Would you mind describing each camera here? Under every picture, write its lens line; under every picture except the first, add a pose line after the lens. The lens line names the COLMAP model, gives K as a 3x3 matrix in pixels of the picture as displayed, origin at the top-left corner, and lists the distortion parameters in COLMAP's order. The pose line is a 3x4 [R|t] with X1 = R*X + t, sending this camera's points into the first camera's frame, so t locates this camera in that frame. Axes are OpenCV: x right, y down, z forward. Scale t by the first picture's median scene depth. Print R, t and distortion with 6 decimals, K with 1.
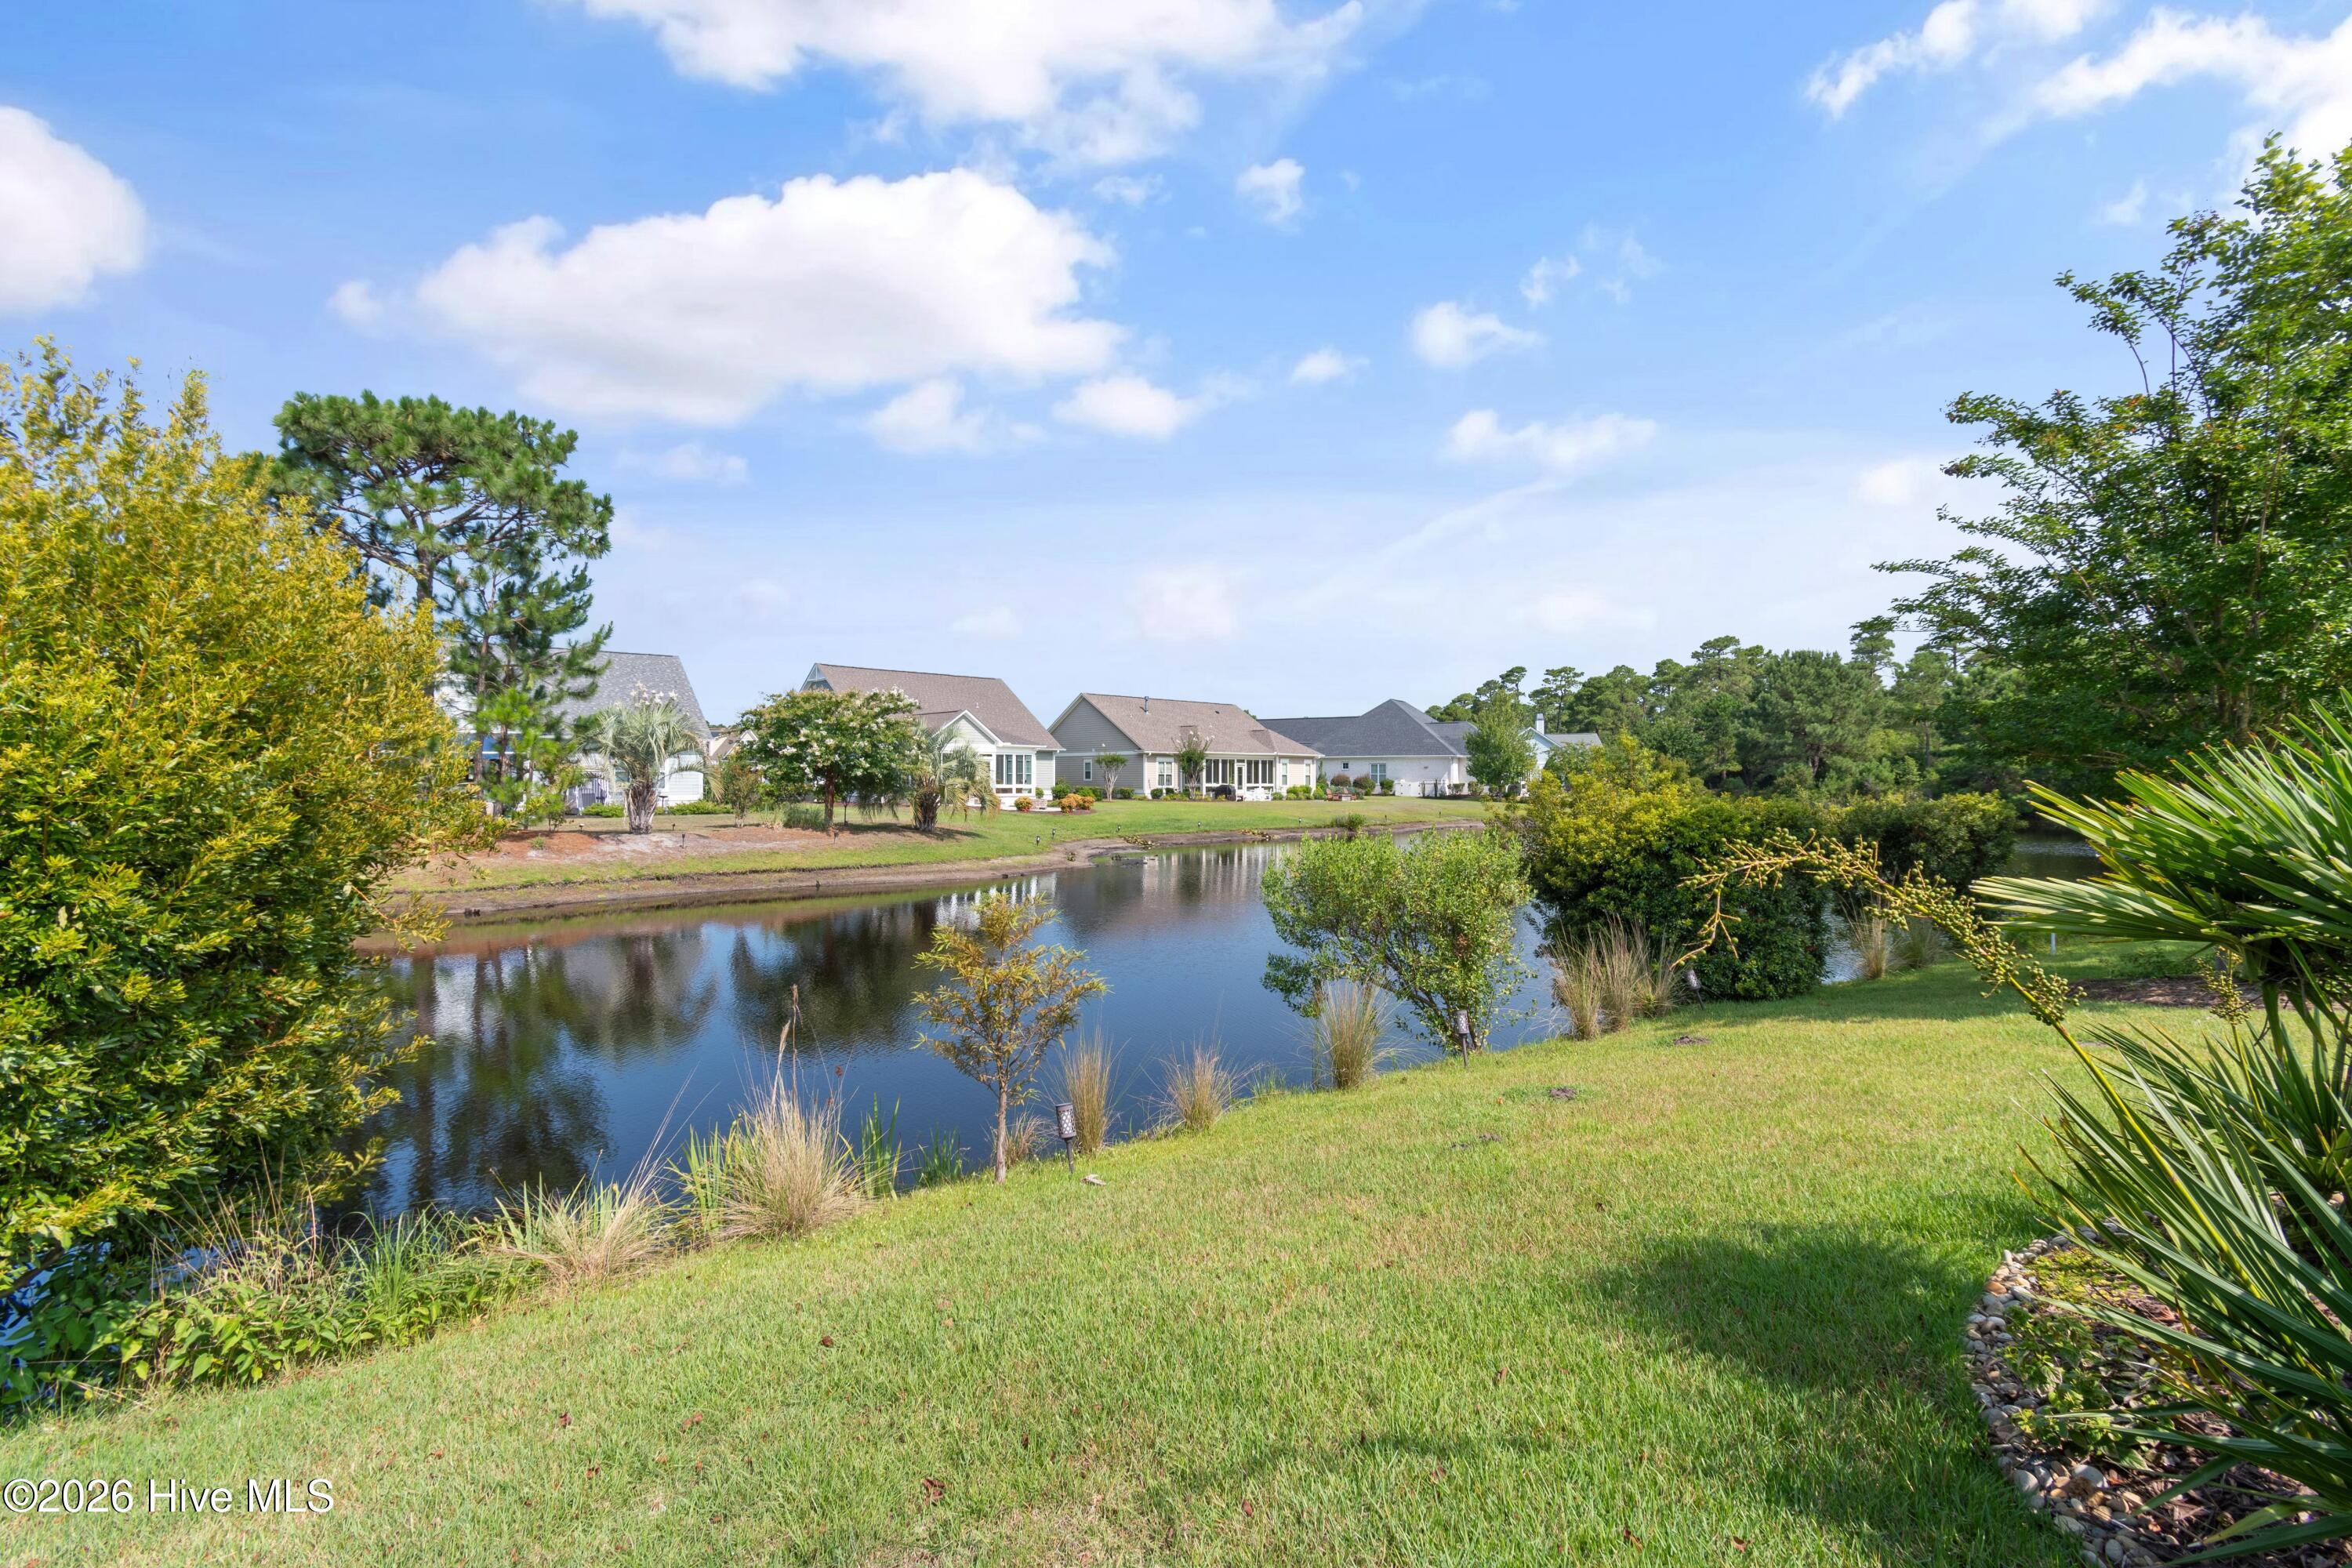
lens RADIAL K [[1035.8, 0, 1180.4], [0, 1035.8, 780.9], [0, 0, 1]] dist [-0.001251, -0.001279]
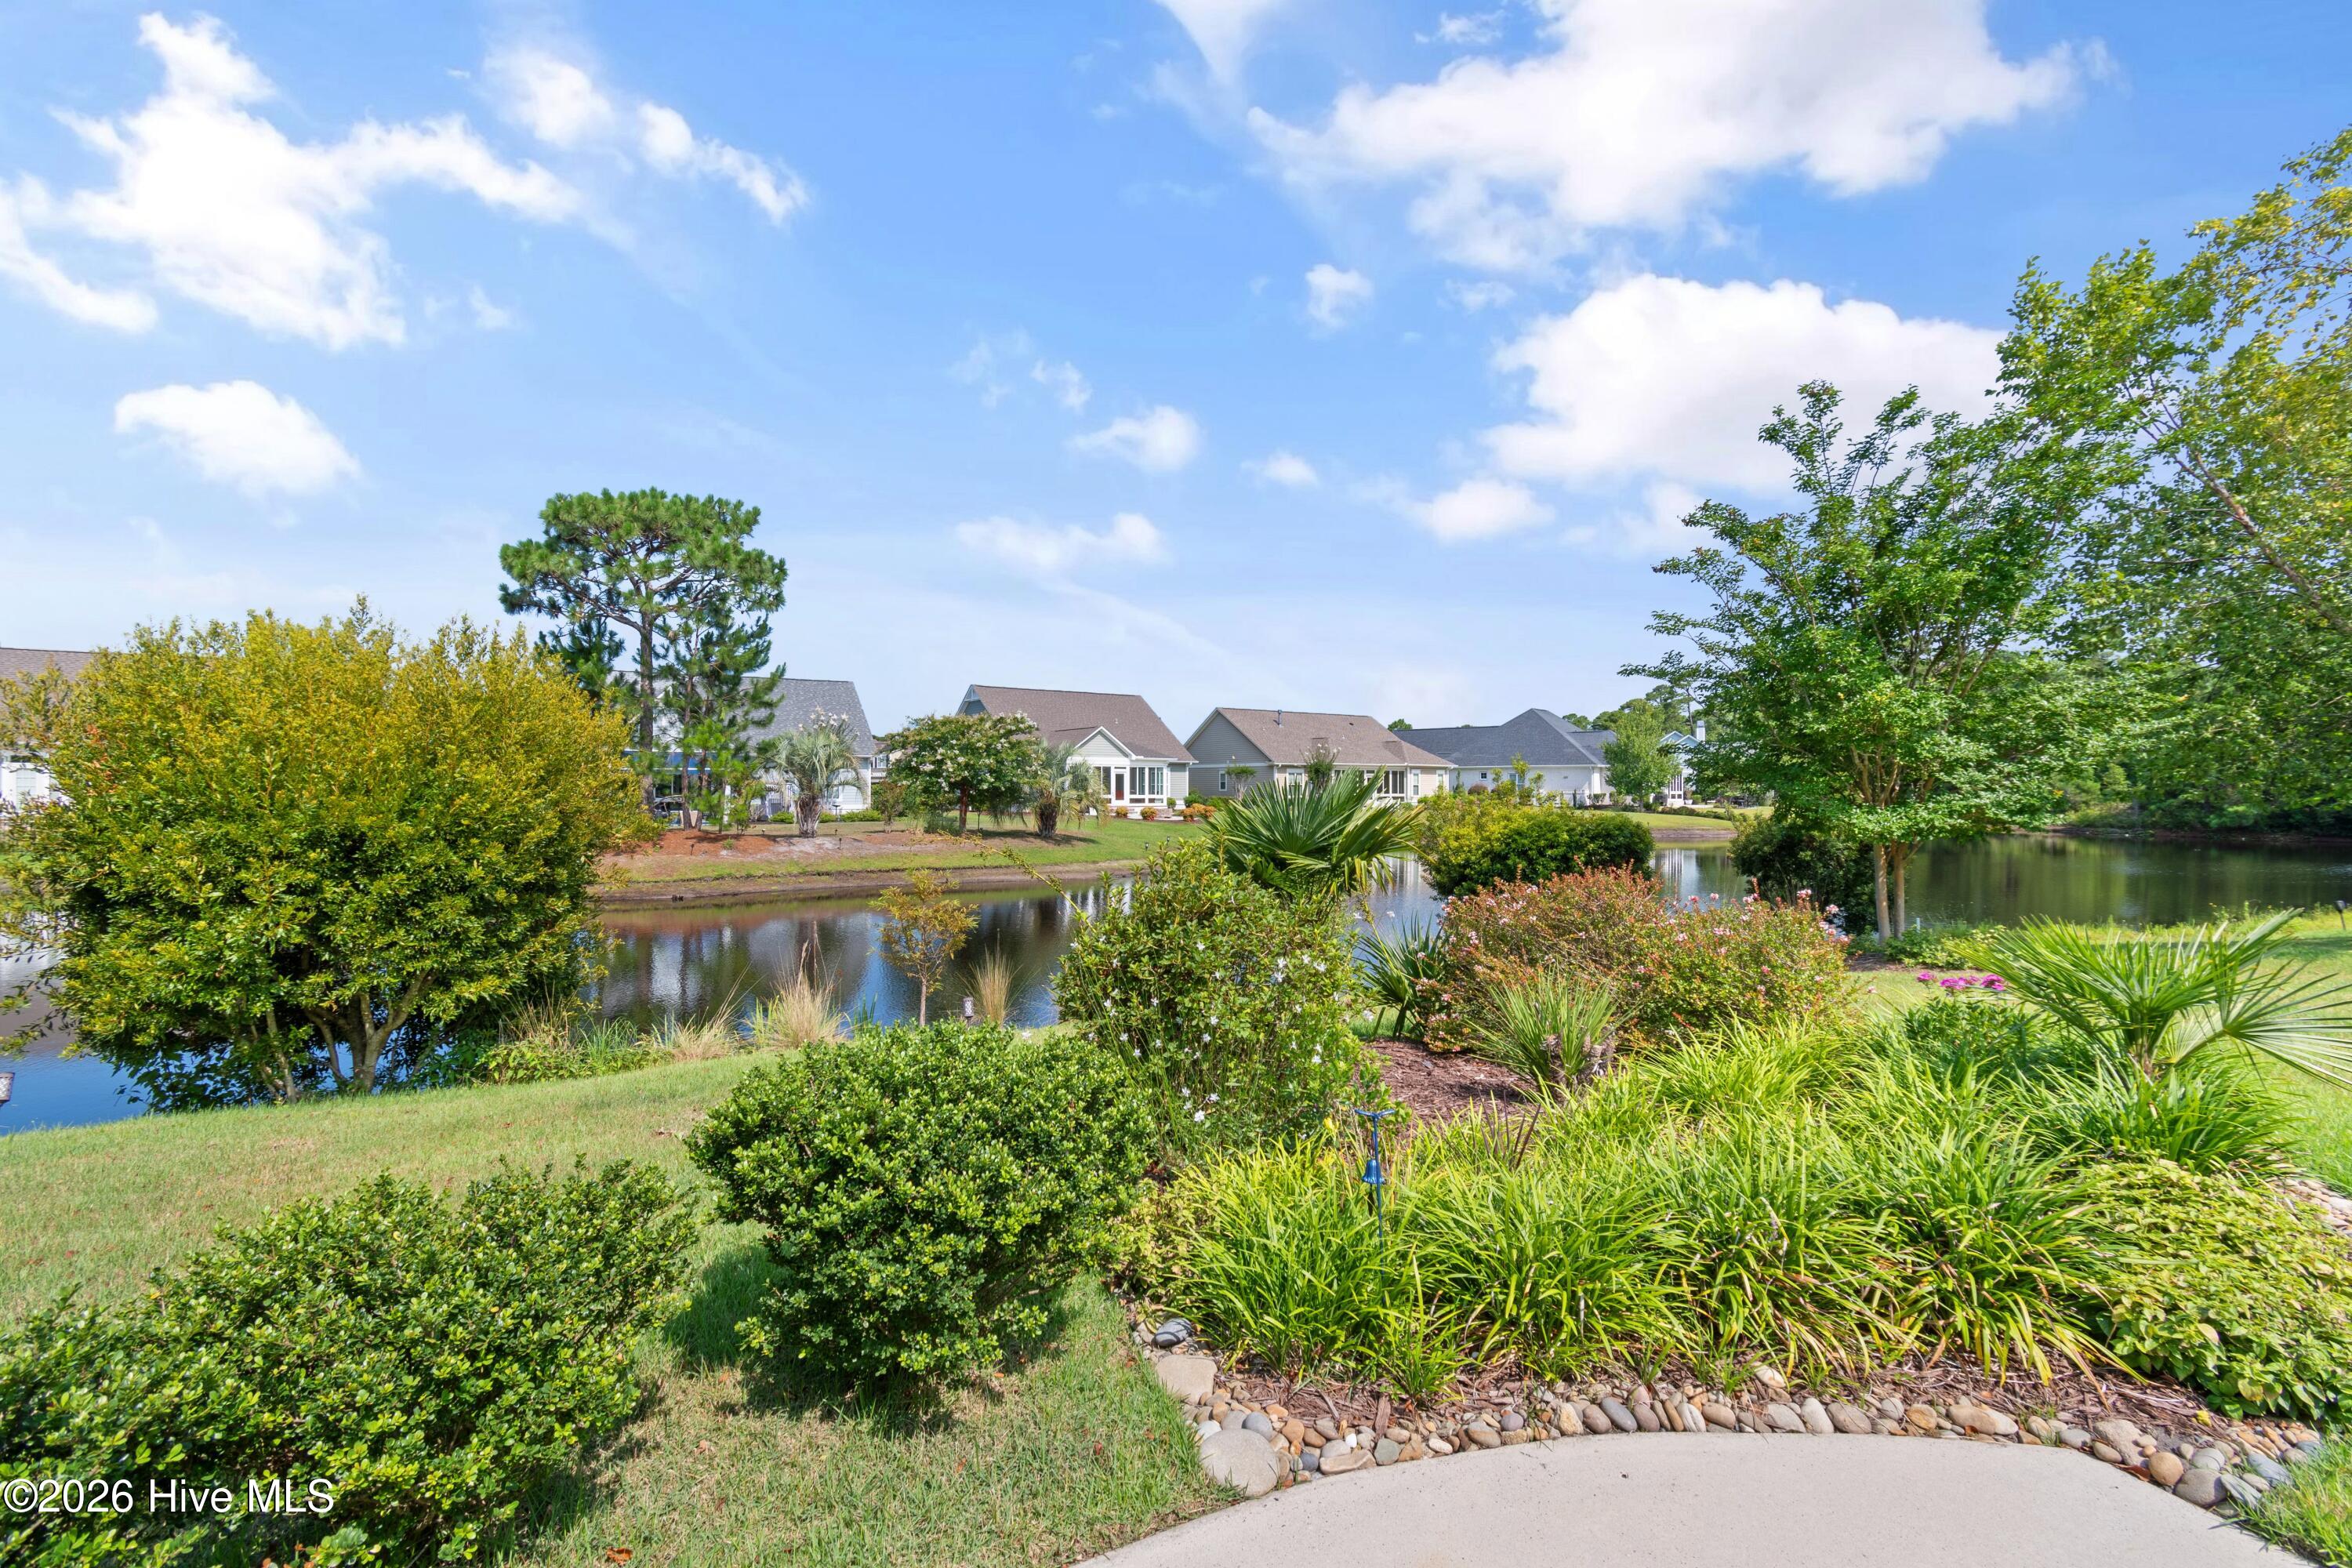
lens RADIAL K [[1035.8, 0, 1177.5], [0, 1035.8, 780.6], [0, 0, 1]] dist [-0.001251, -0.001279]
pose [[0.986555, -0.001834, -0.163417, 0.104627], [0.000437, 0.999963, -0.008583, -0.004698], [0.163426, 0.008396, 0.986520, -0.125517]]
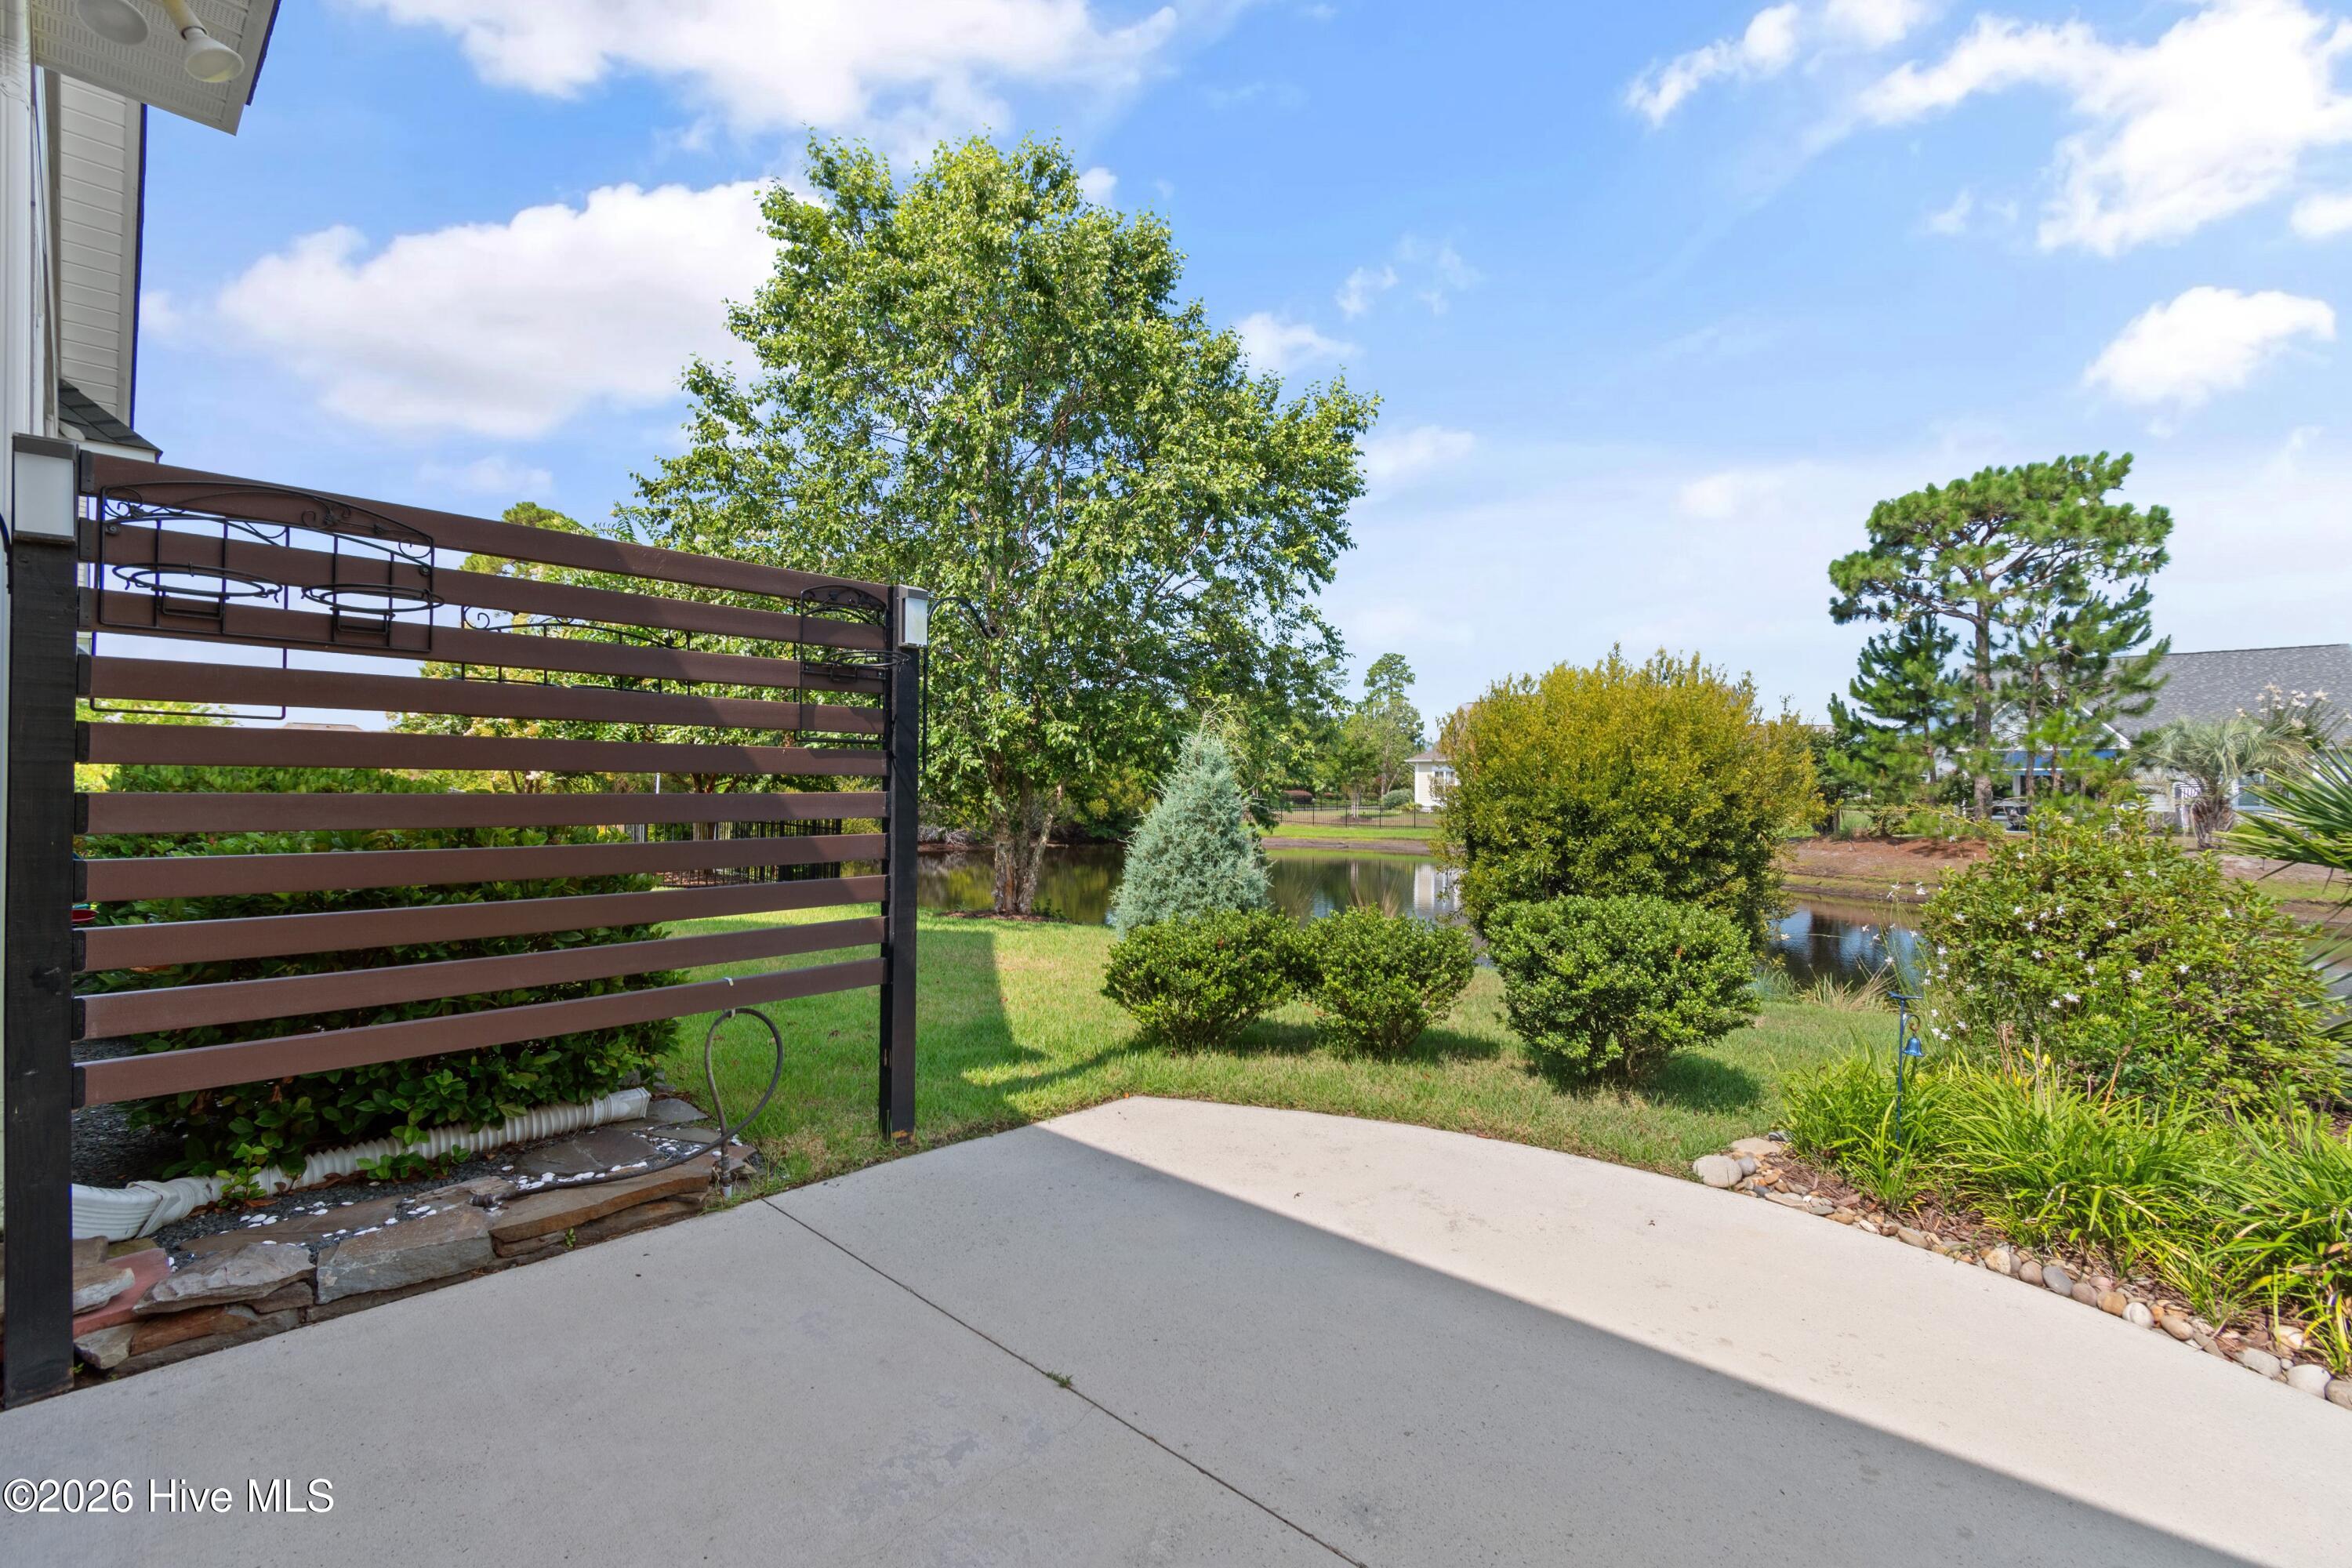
lens RADIAL K [[1035.8, 0, 1180.1], [0, 1035.8, 781.7], [0, 0, 1]] dist [-0.001251, -0.001279]
pose [[0.219416, -0.008087, -0.975598, 0.203533], [-0.006569, 0.999931, -0.009766, 0.001820], [0.975609, 0.008551, 0.219348, -0.136472]]
